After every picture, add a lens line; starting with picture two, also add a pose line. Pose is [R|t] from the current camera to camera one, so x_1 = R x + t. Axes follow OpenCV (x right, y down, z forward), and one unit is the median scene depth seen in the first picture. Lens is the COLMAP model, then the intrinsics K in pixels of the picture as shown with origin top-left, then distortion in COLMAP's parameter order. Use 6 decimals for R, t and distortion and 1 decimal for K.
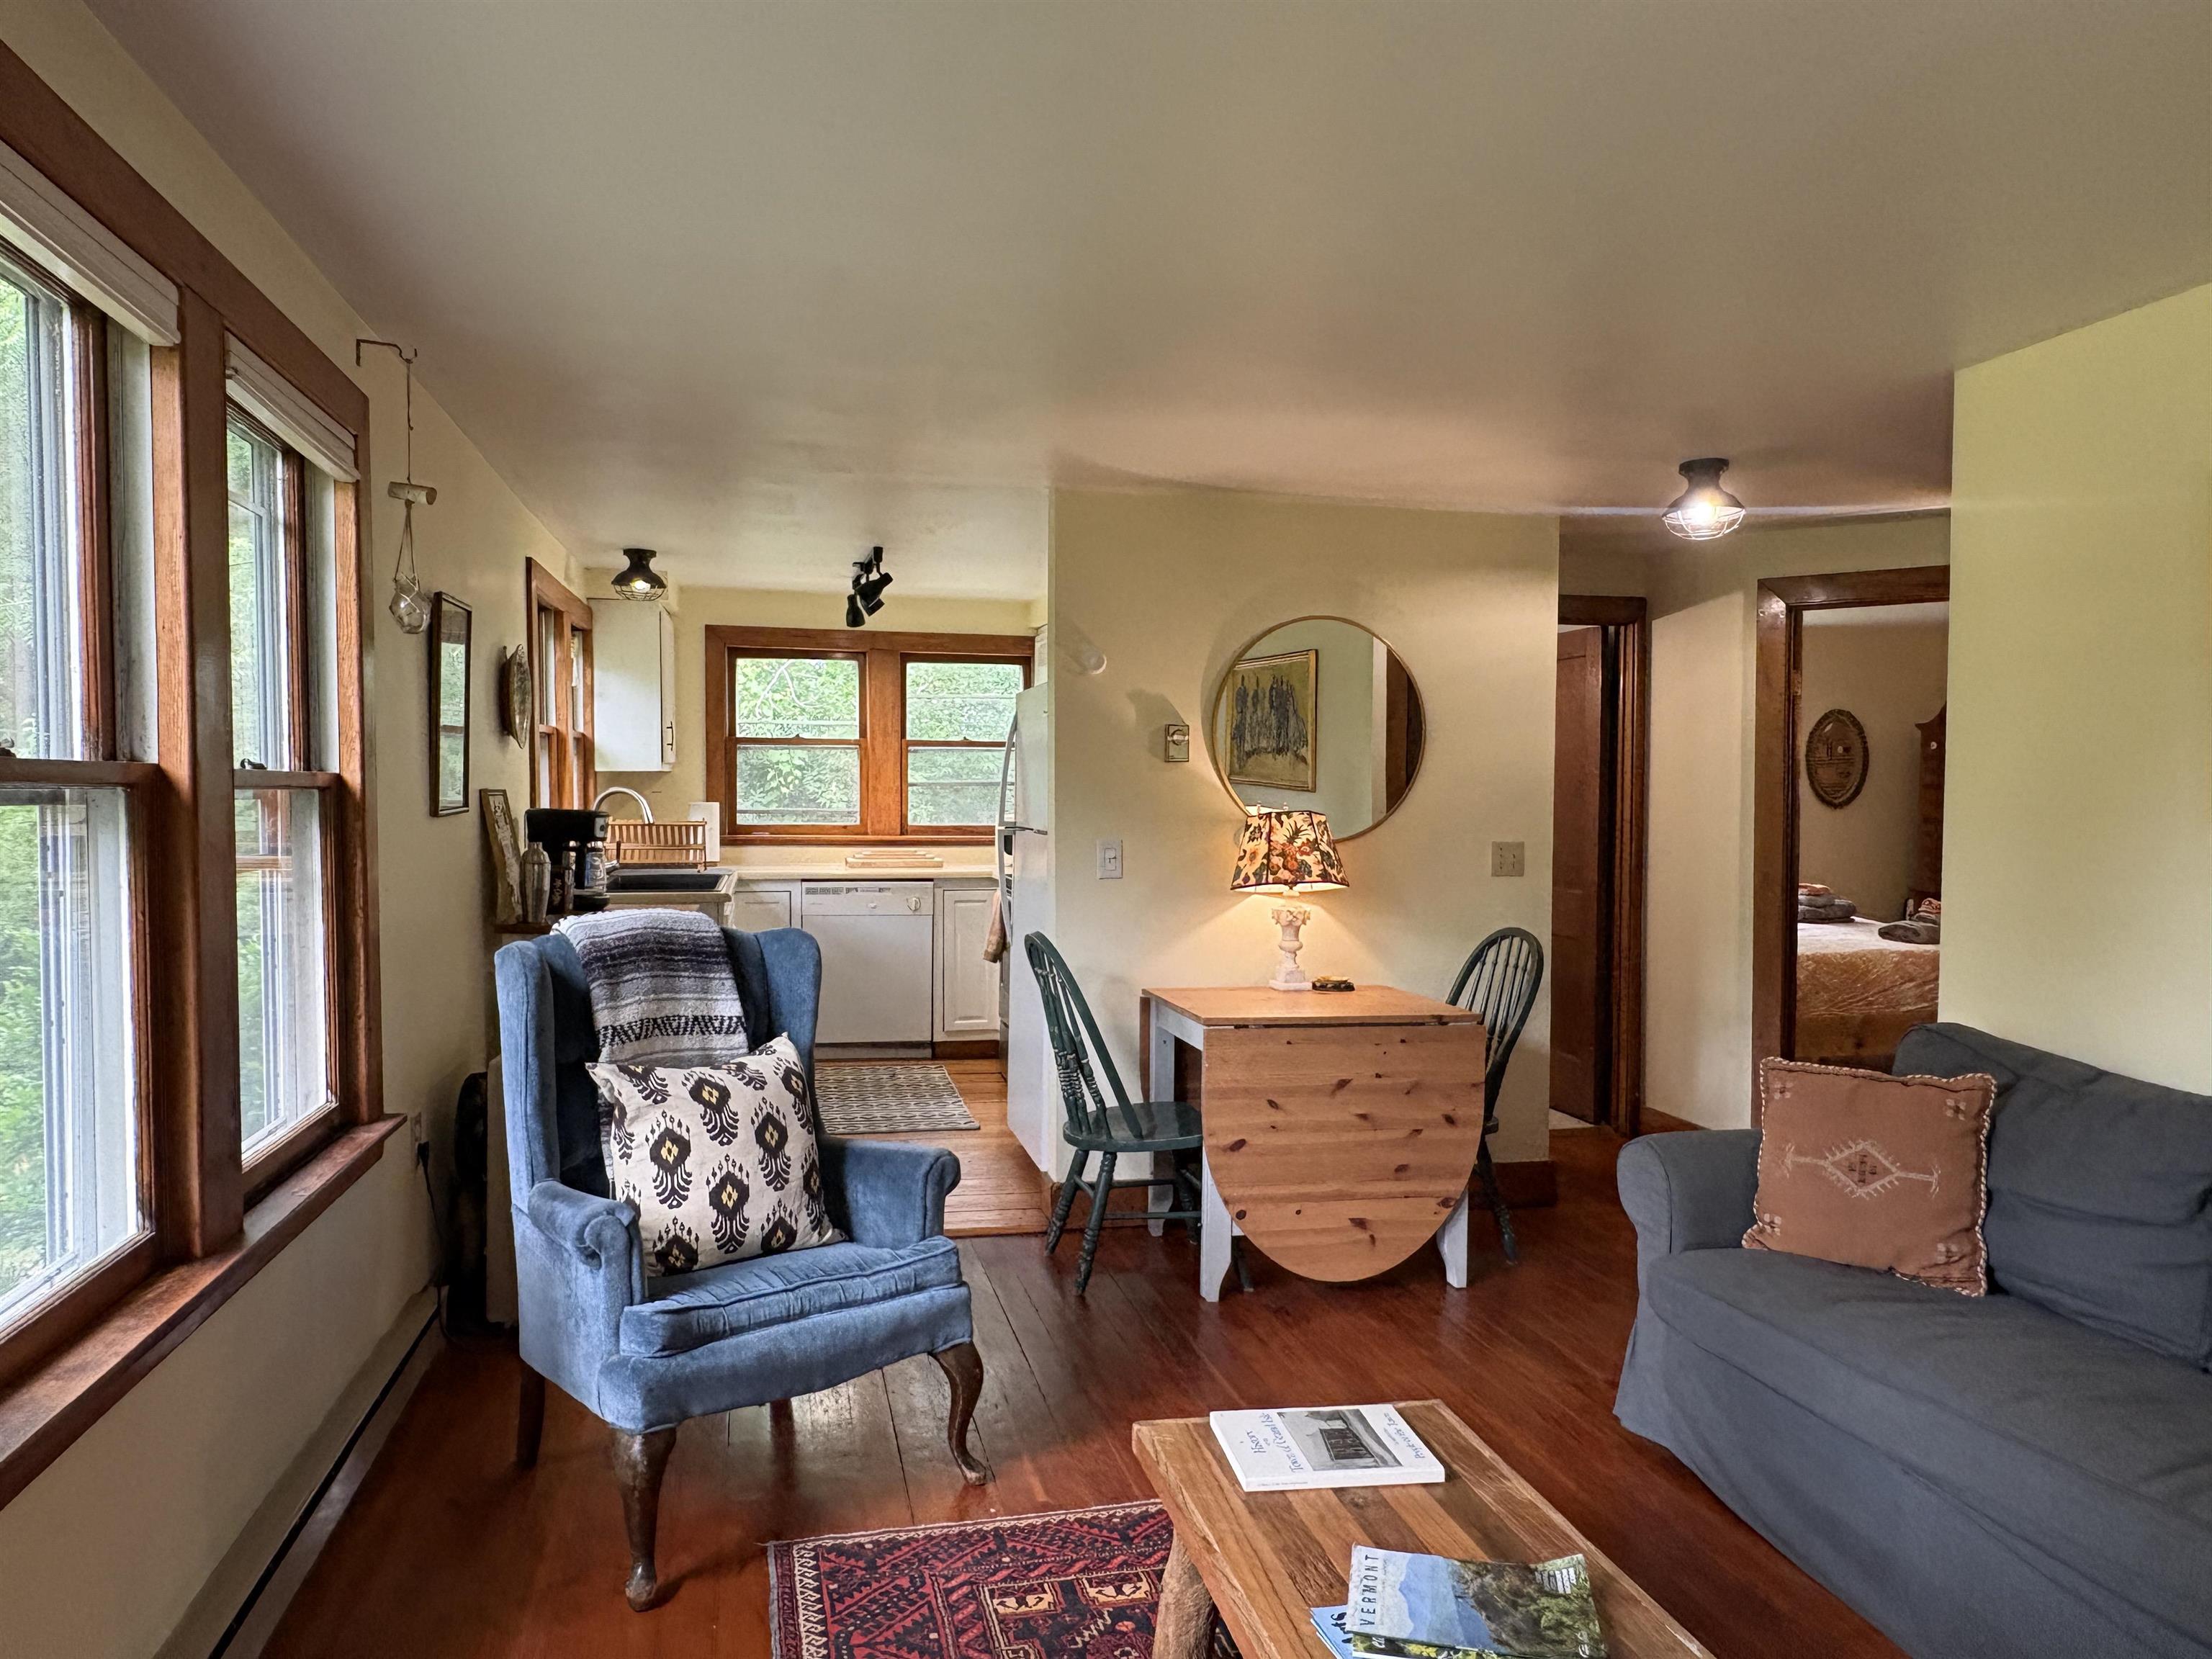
lens RADIAL K [[1471.7, 0, 1117.7], [0, 1471.7, 828.5], [0, 0, 1]] dist [-0.006583, -0.001383]
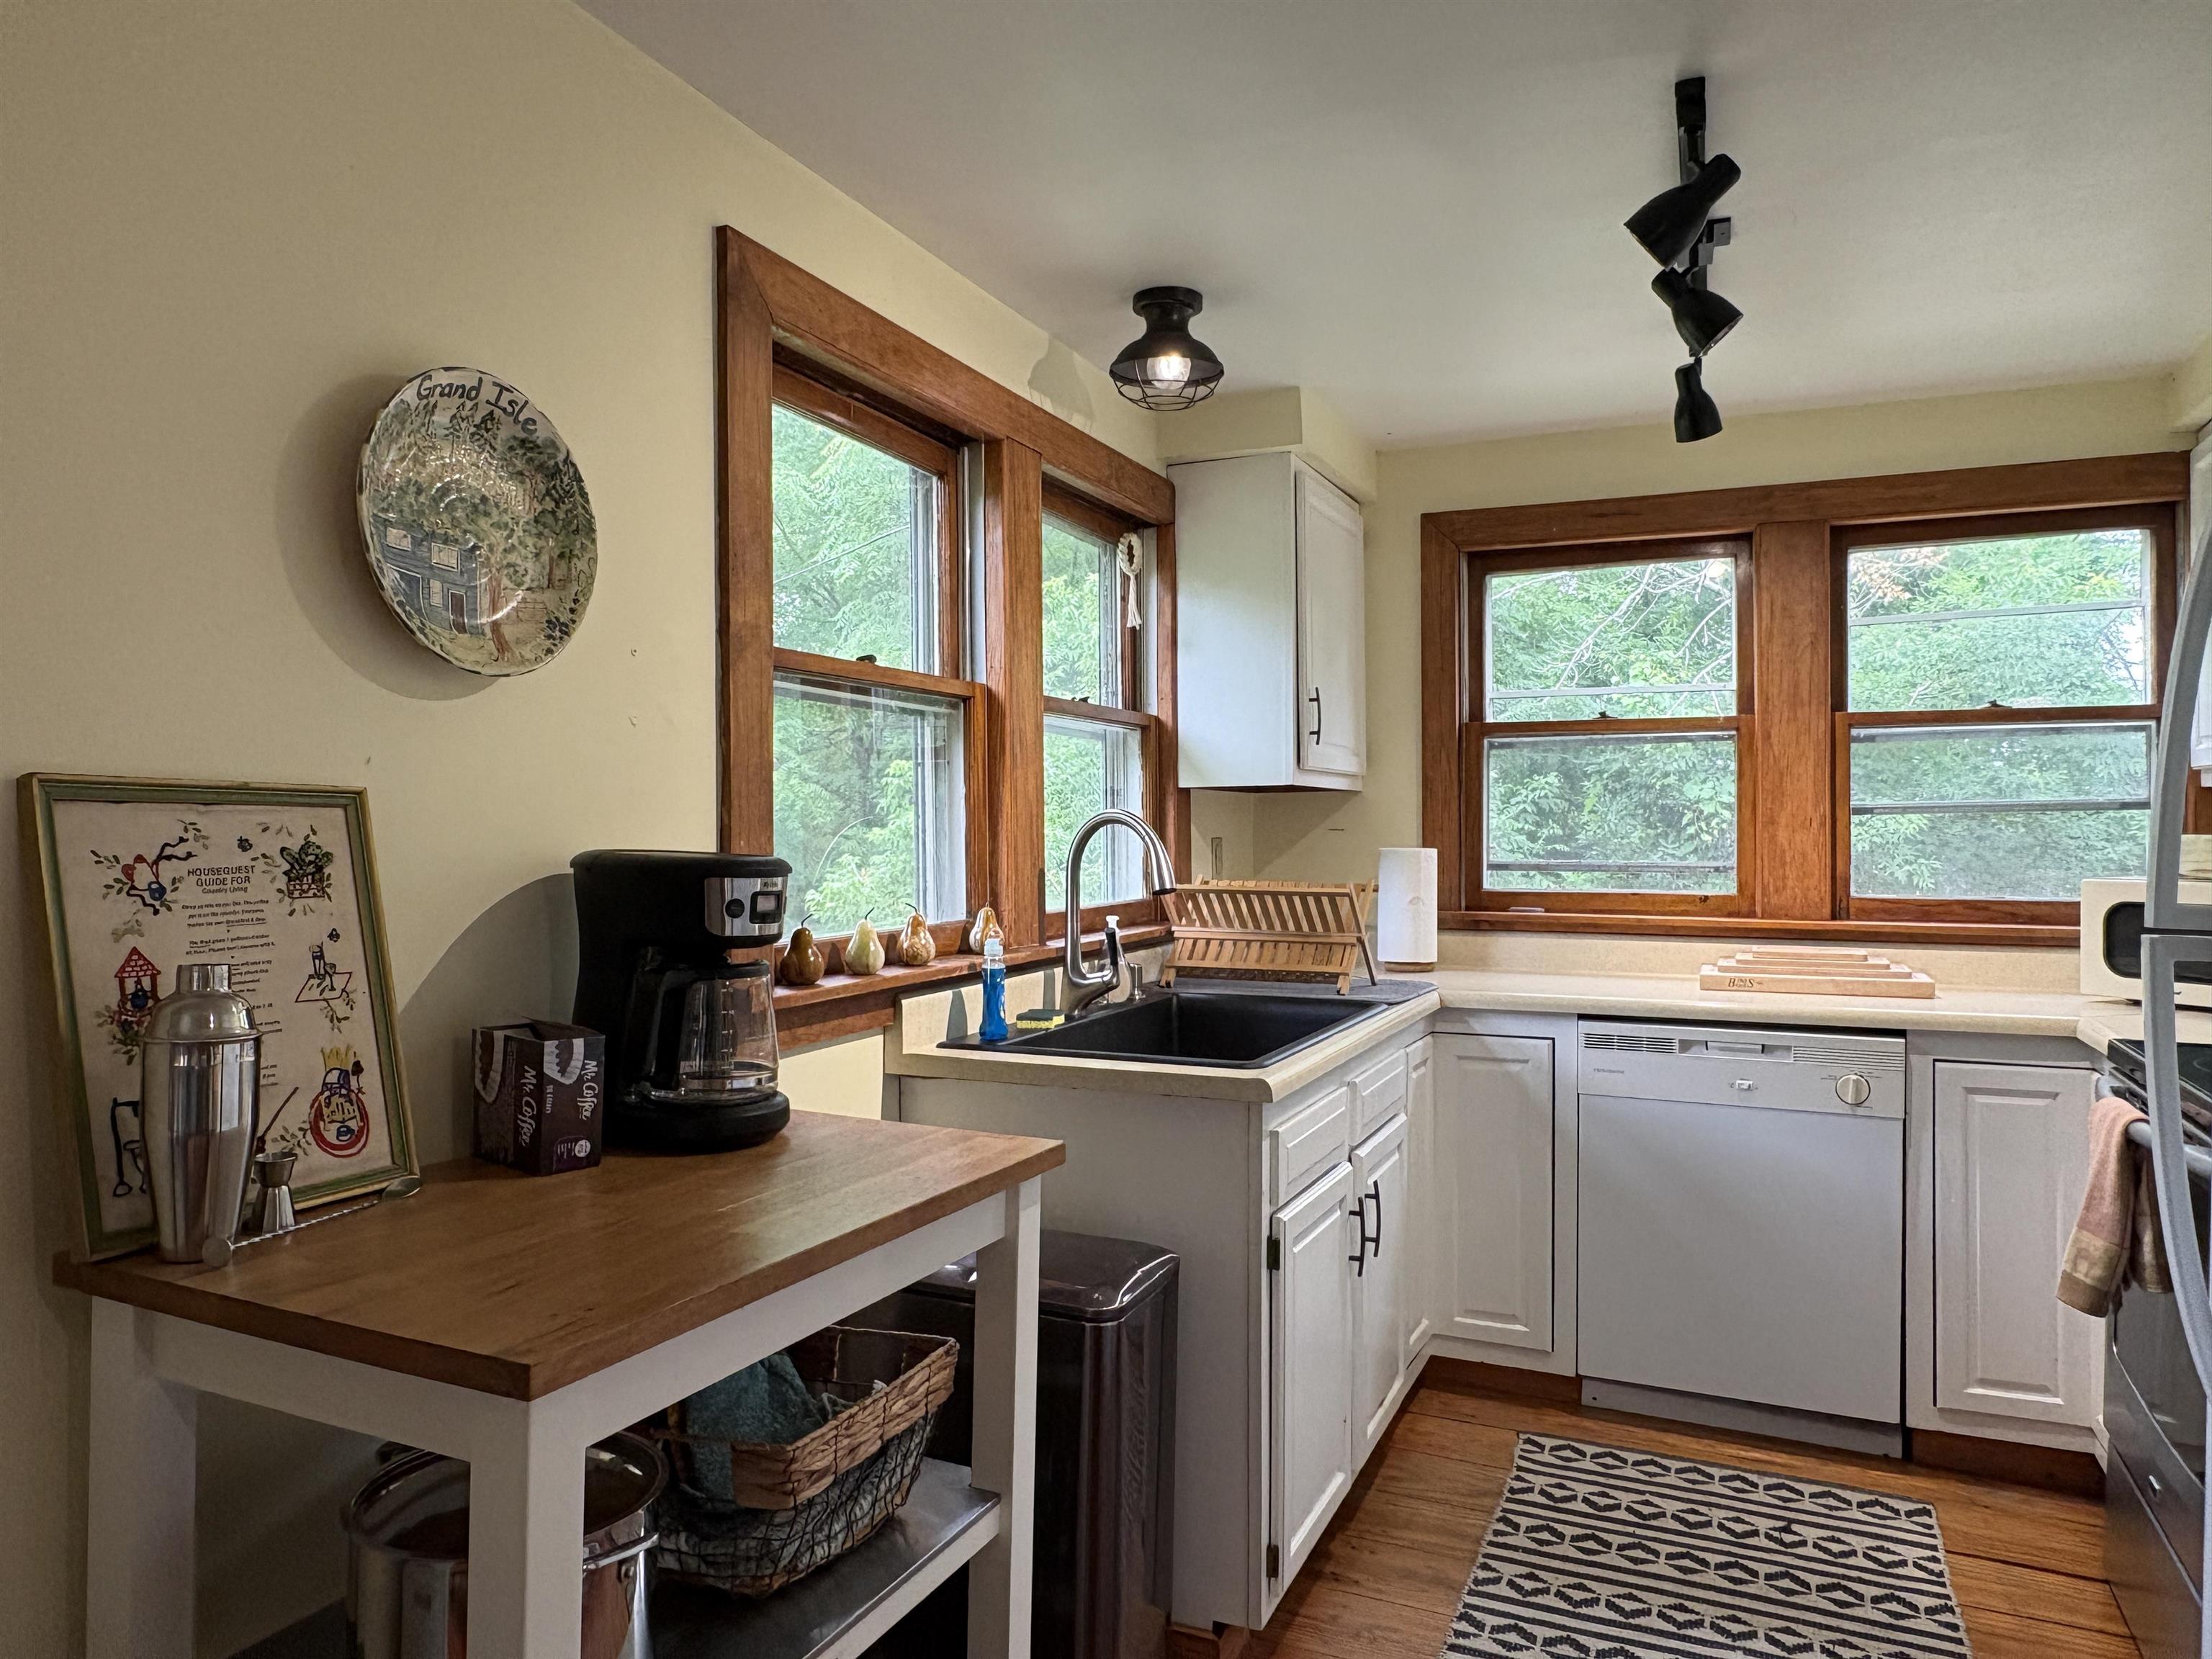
lens RADIAL K [[1474.6, 0, 1092.1], [0, 1474.6, 835.0], [0, 0, 1]] dist [0.000511, 0.002511]
pose [[0.794329, -0.006506, -0.607453, -0.051919], [-0.013696, 0.999497, -0.028615, -0.005498], [0.607334, 0.031049, 0.793840, 0.504686]]
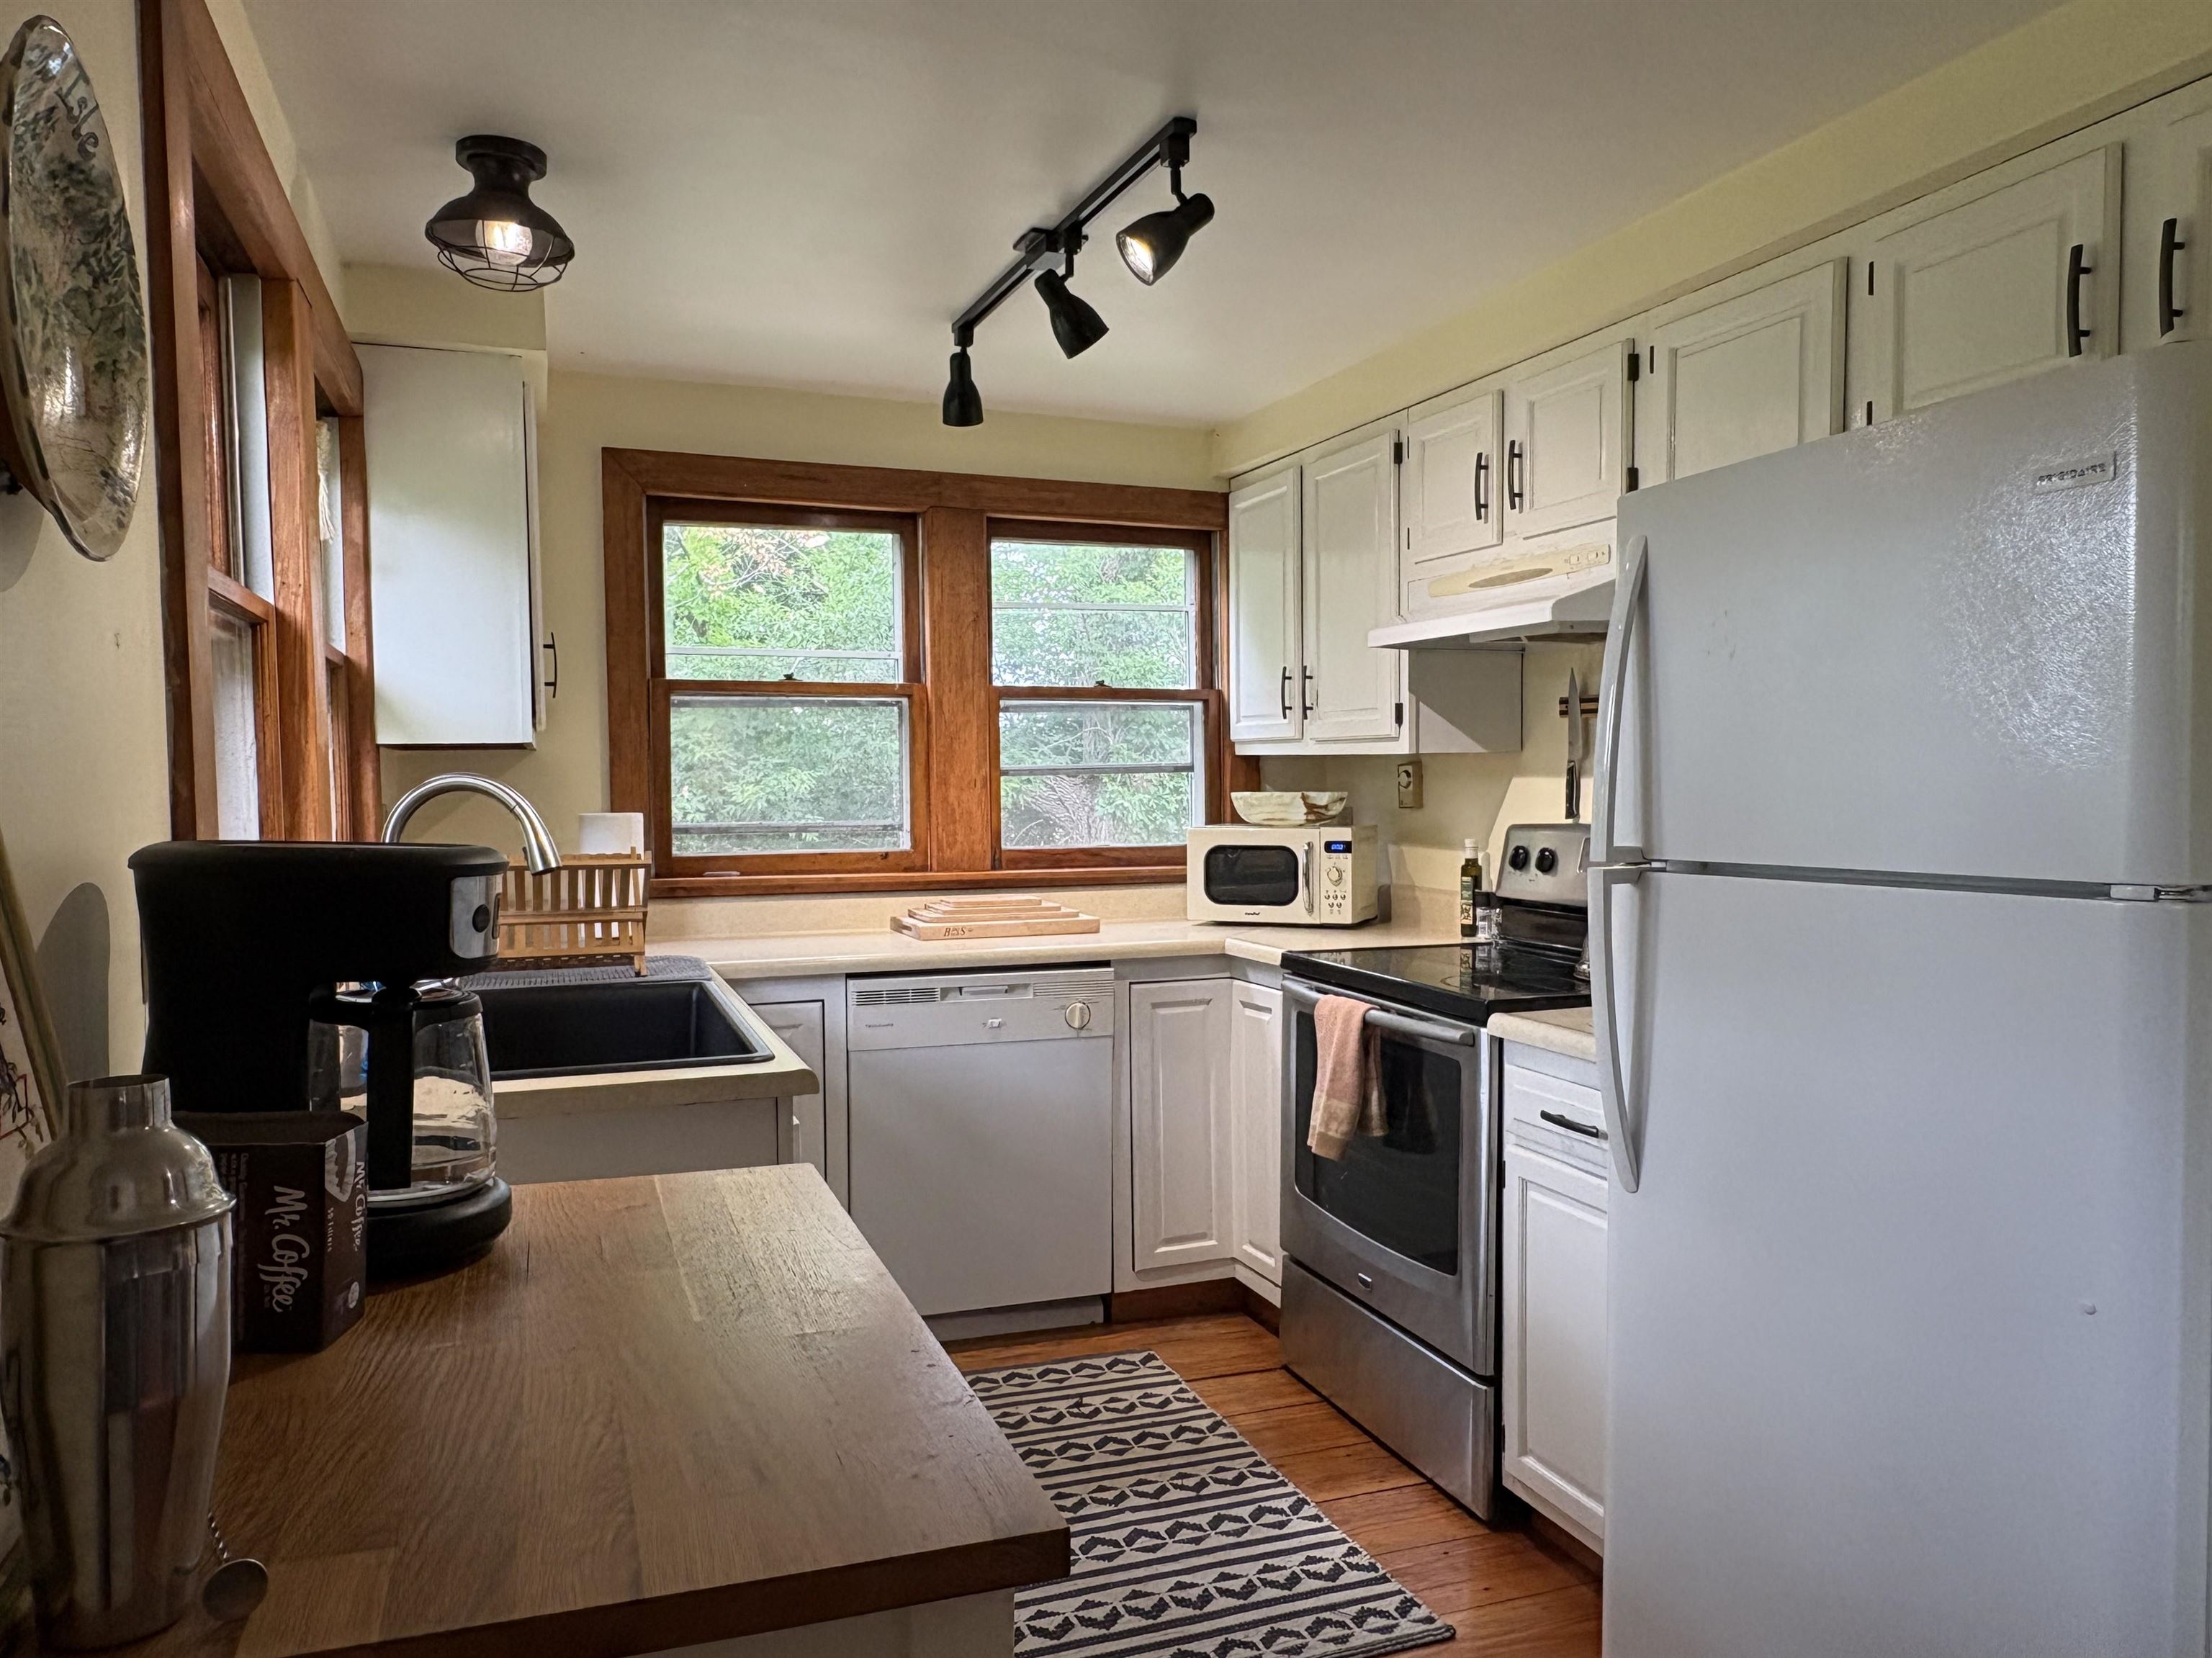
lens RADIAL K [[1515.6, 0, 1101.3], [0, 1515.6, 836.0], [0, 0, 1]] dist [-0.000636, -0.000584]
pose [[0.991778, -0.019599, 0.126462, -0.181335], [0.019414, 0.999808, 0.002698, -0.008029], [-0.126490, -0.000220, 0.991968, 0.479062]]
